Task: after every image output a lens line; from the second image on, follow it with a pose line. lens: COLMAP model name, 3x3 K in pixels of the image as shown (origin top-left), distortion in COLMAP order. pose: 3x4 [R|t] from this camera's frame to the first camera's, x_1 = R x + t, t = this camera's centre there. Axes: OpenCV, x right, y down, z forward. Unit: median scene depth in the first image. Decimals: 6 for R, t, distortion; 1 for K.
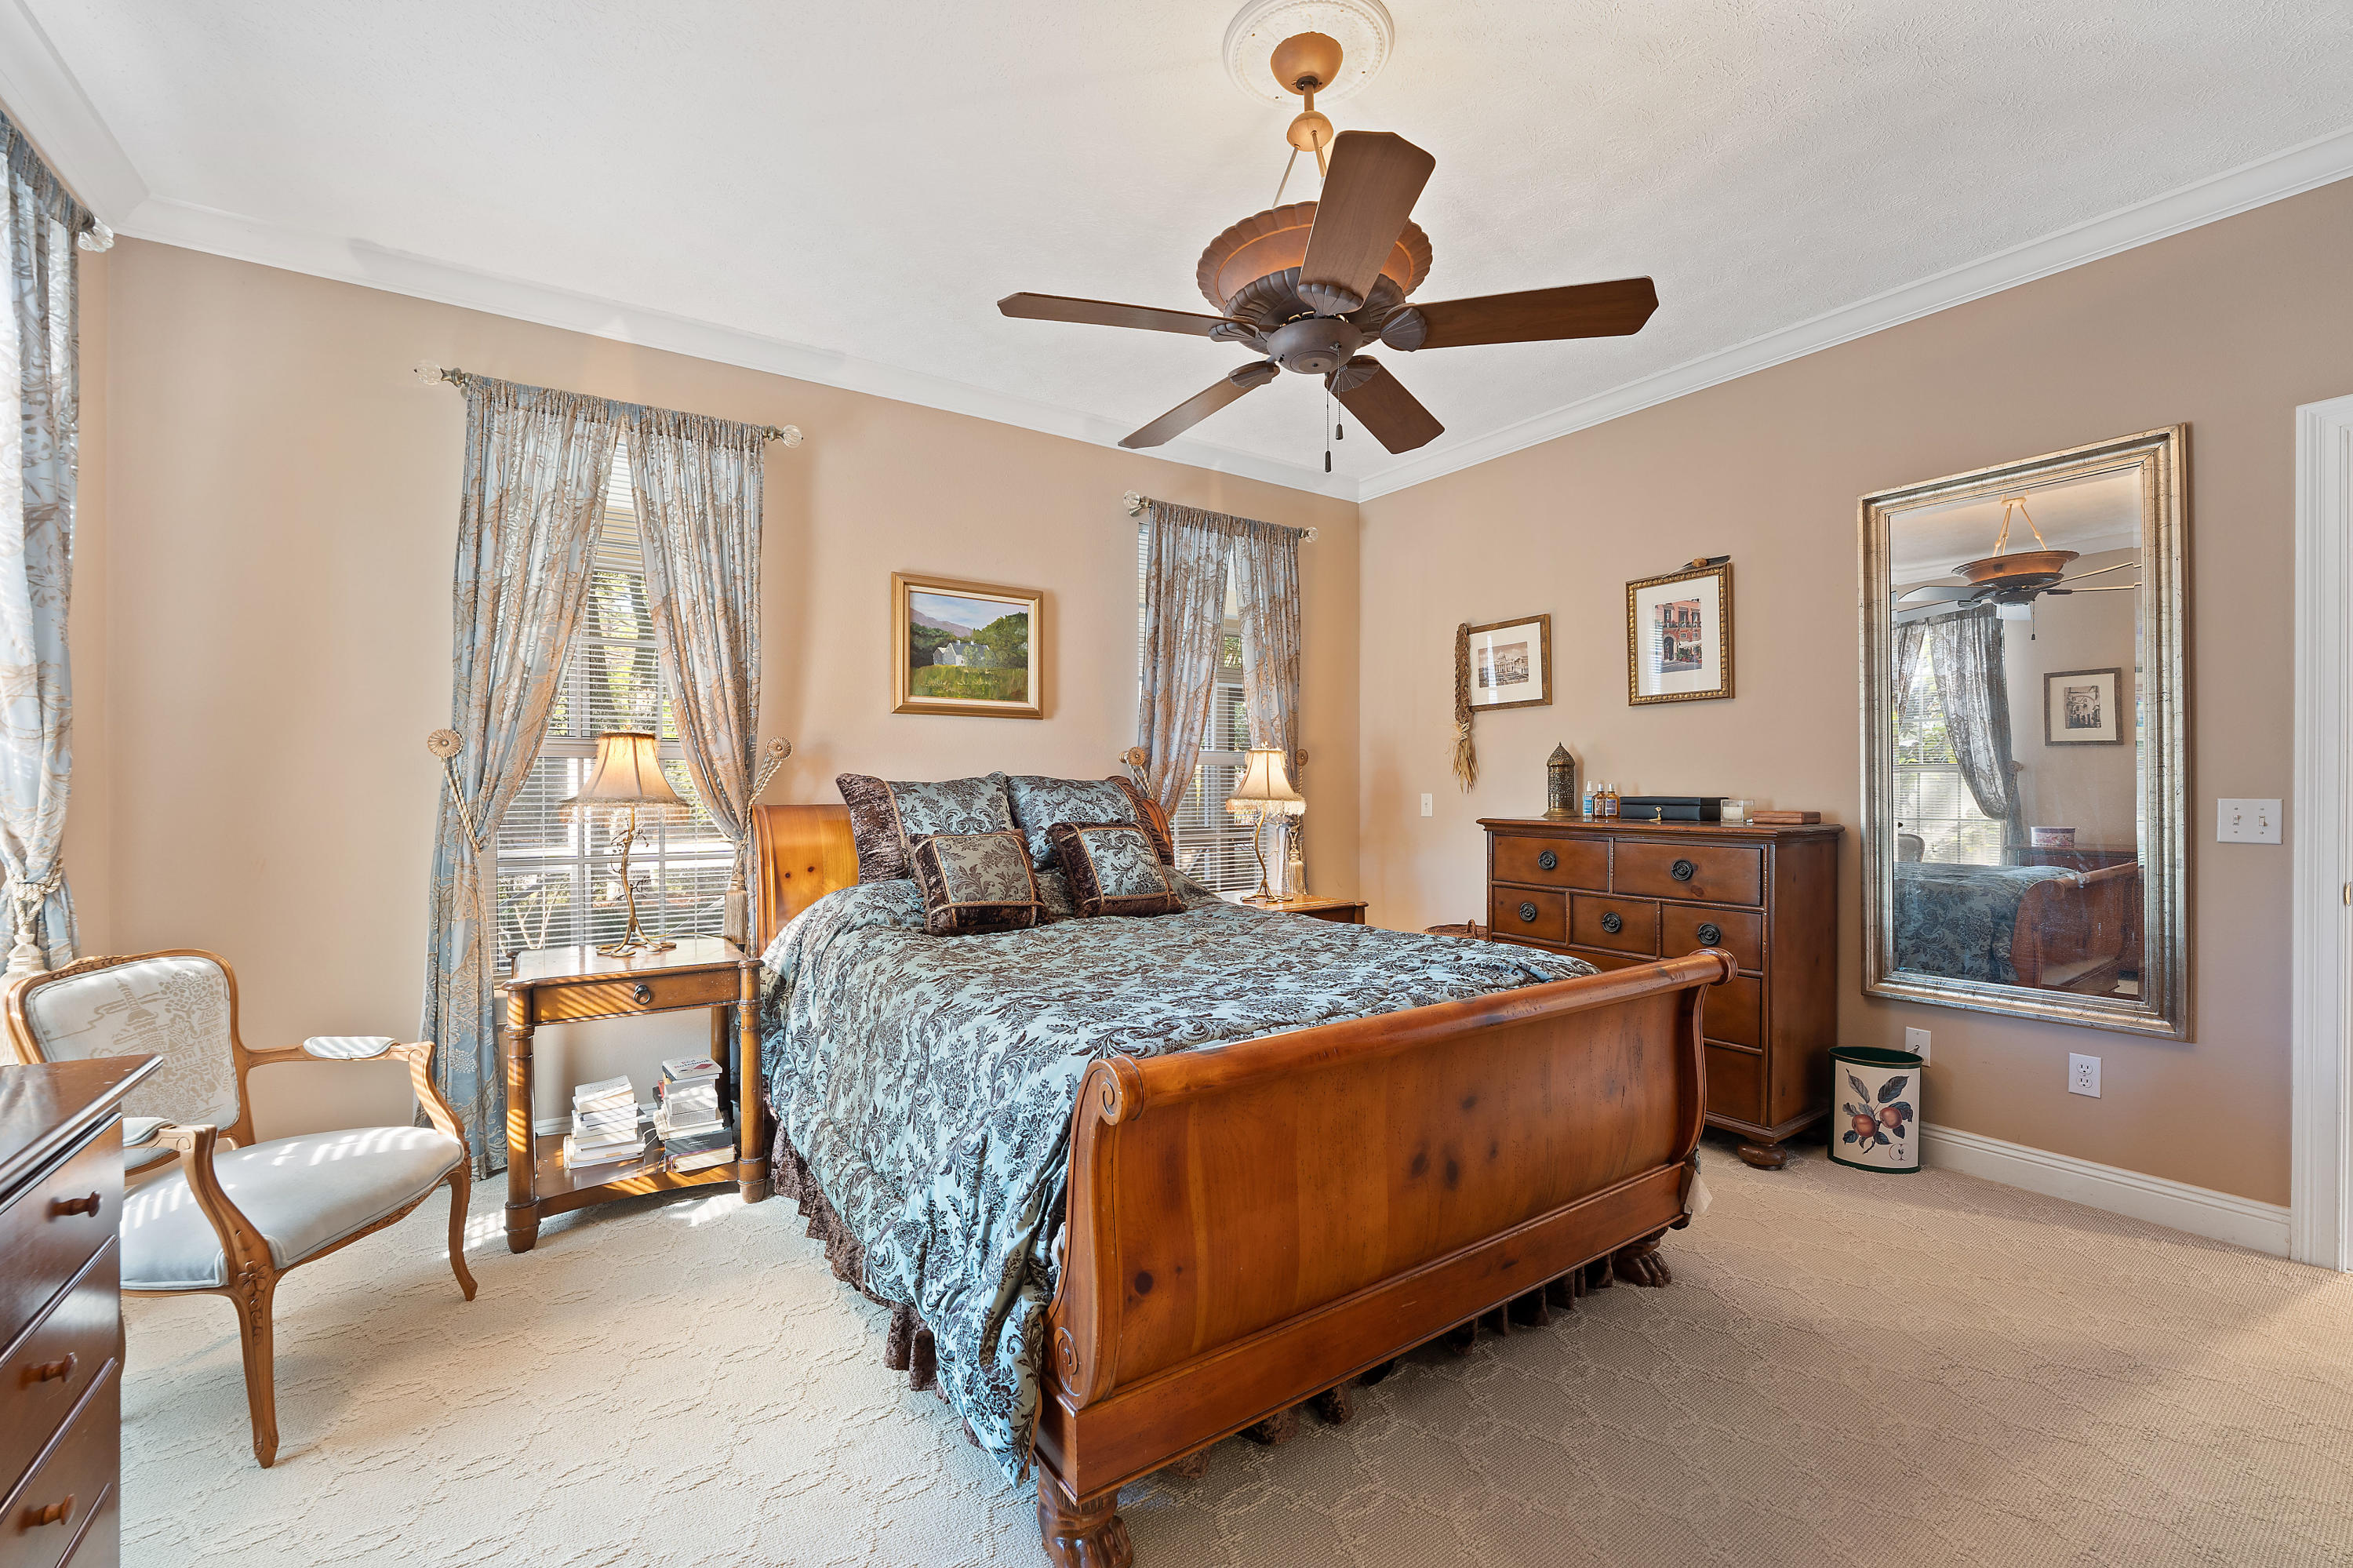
lens RADIAL K [[963.8, 0, 1176.5], [0, 963.8, 784.0], [0, 0, 1]] dist [-0.026797, 0.004519]
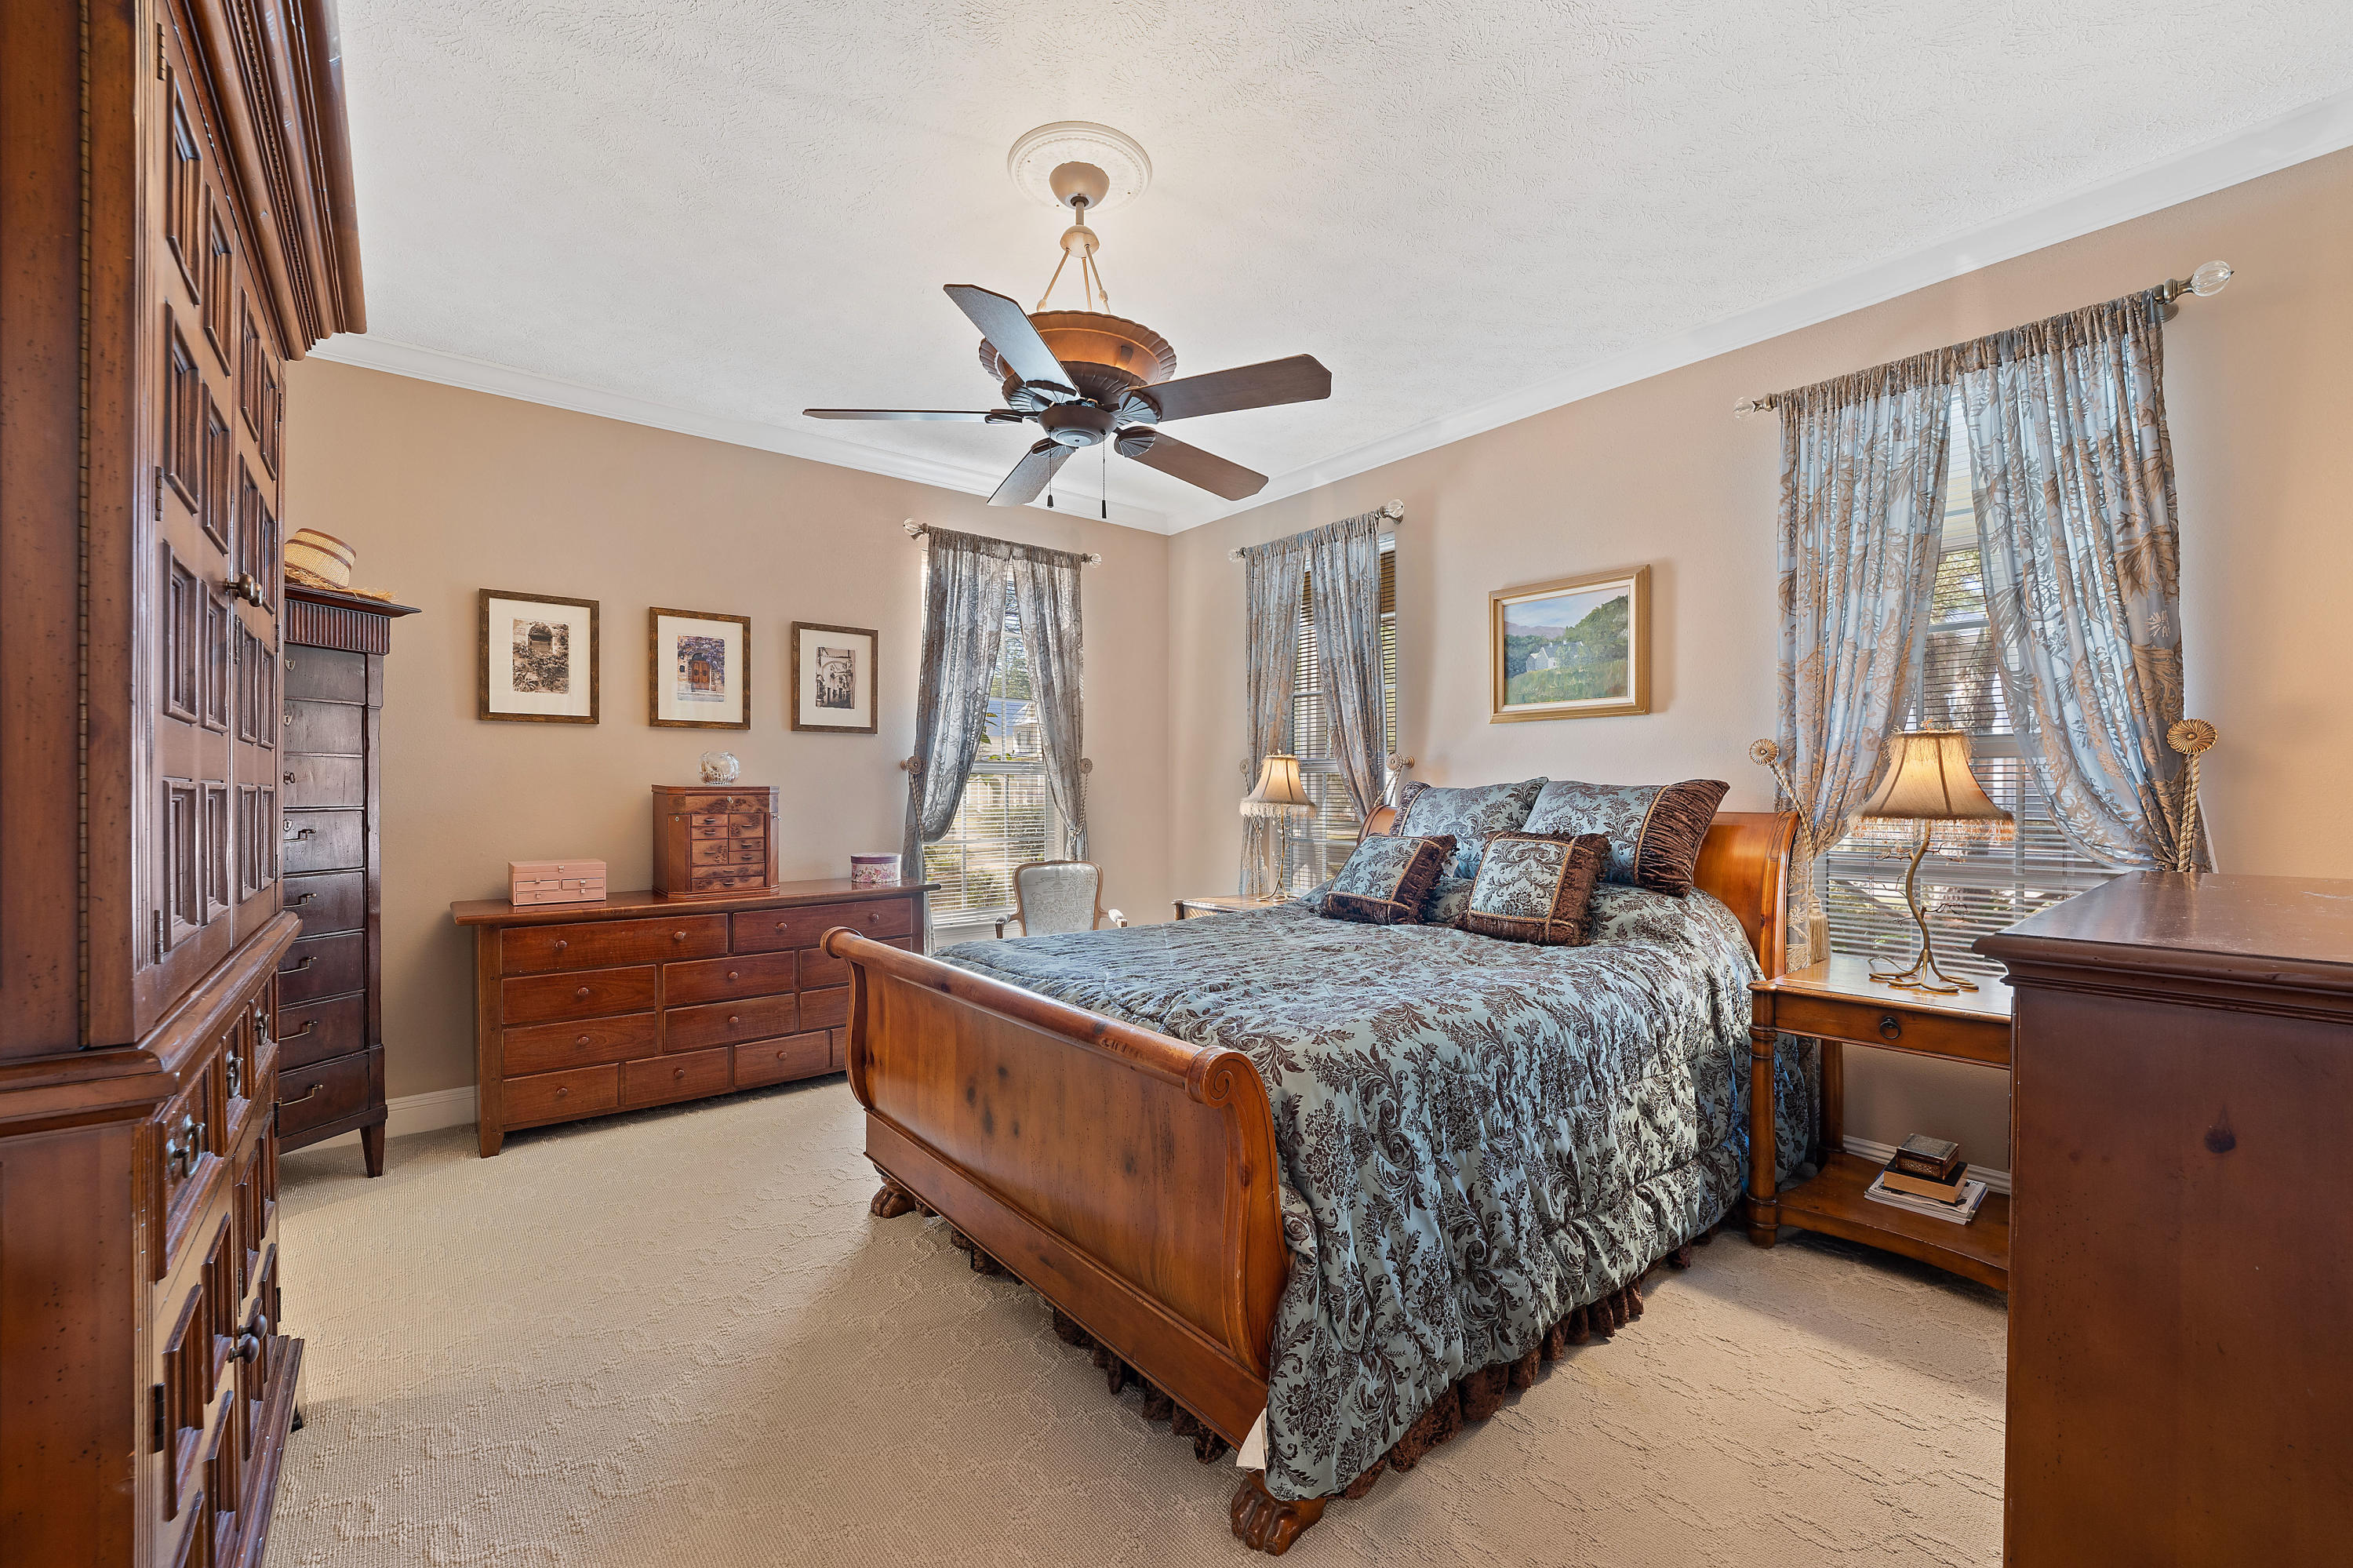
lens RADIAL K [[963.8, 0, 1176.5], [0, 963.8, 784.0], [0, 0, 1]] dist [-0.026797, 0.004519]
pose [[0.082674, -0.005802, -0.996560, 0.709921], [0.000398, 0.999983, -0.005788, -0.000650], [0.996577, 0.000082, 0.082675, 0.542438]]
